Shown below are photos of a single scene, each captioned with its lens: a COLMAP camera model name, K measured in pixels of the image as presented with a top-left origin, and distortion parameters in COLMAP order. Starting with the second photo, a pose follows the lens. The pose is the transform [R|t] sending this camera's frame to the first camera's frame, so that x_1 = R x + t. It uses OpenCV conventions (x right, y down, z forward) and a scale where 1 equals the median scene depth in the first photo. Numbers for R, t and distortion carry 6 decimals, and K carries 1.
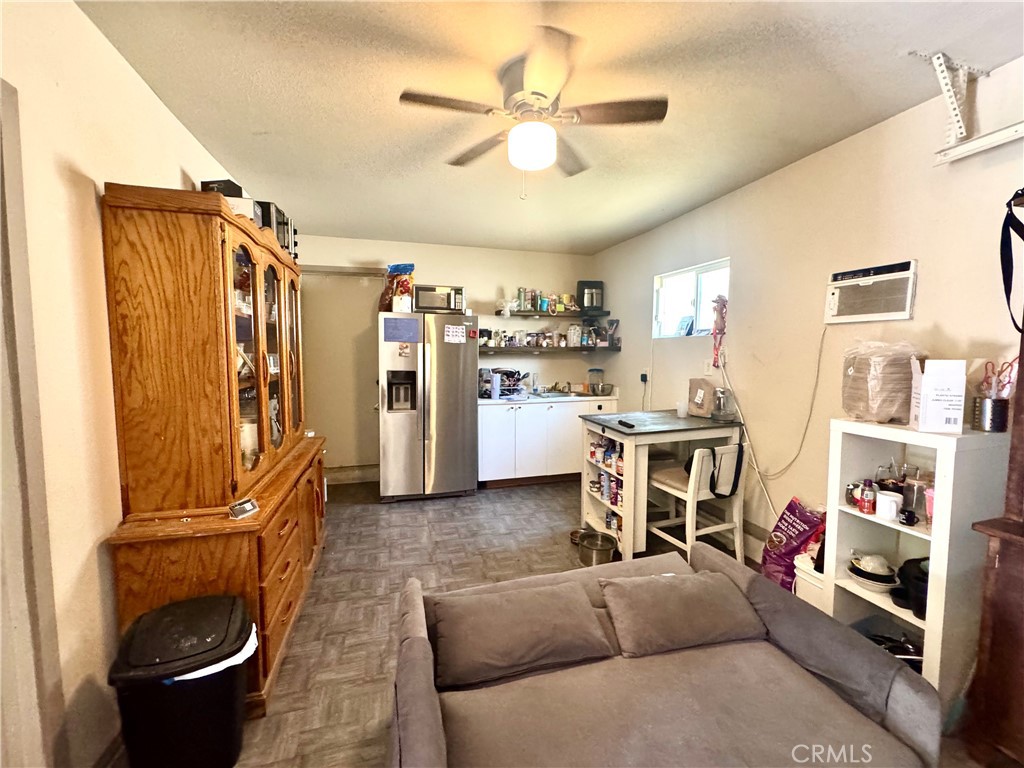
lens RADIAL K [[411.7, 0, 511.1], [0, 411.7, 381.9], [0, 0, 1]] dist [-0.001678, -0.000082]
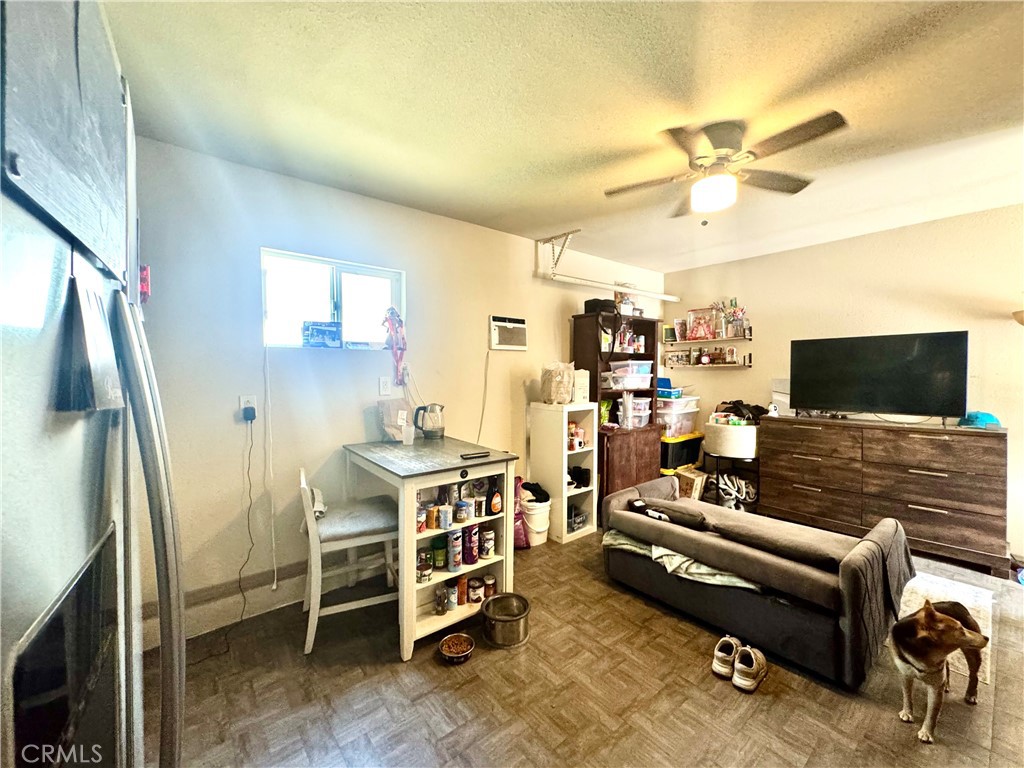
lens RADIAL K [[411.7, 0, 511.1], [0, 411.7, 381.9], [0, 0, 1]] dist [-0.001678, -0.000082]
pose [[-0.389941, -0.023364, 0.920543, -0.507139], [0.076335, 0.995417, 0.057600, -0.085758], [-0.917670, 0.092730, -0.386370, 1.249873]]
